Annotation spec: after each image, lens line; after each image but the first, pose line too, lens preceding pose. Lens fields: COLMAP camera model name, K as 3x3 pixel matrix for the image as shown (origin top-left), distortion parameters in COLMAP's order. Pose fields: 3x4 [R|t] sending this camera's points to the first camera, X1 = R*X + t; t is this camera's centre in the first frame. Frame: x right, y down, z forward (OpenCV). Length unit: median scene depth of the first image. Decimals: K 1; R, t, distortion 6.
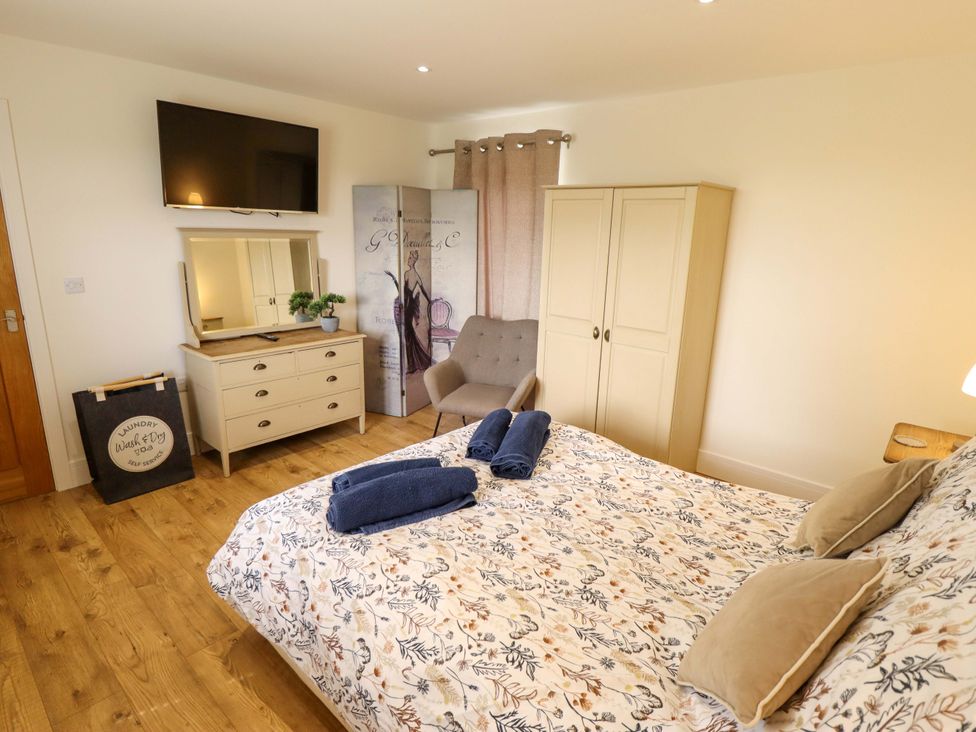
lens RADIAL K [[527.8, 0, 499.9], [0, 527.8, 361.0], [0, 0, 1]] dist [-0.000375, -0.011484]
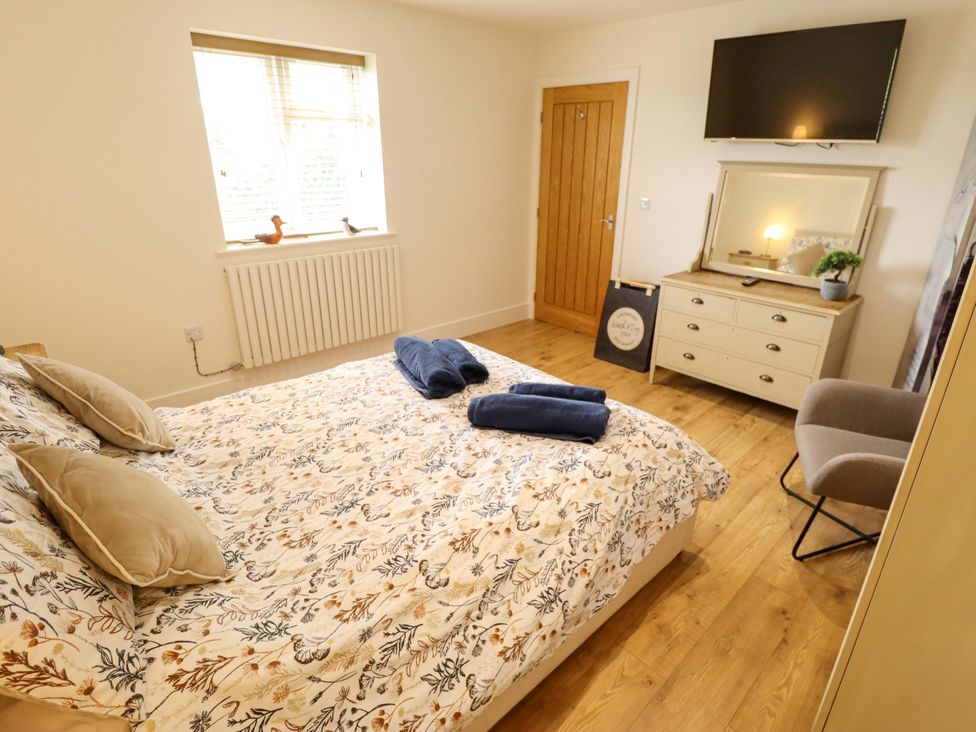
lens RADIAL K [[527.8, 0, 499.9], [0, 527.8, 361.0], [0, 0, 1]] dist [-0.000375, -0.011484]
pose [[-0.092655, 0.338039, -0.936560, 0.588818], [-0.262226, 0.899117, 0.350467, -0.145400], [0.960548, 0.278063, 0.005335, 0.679169]]
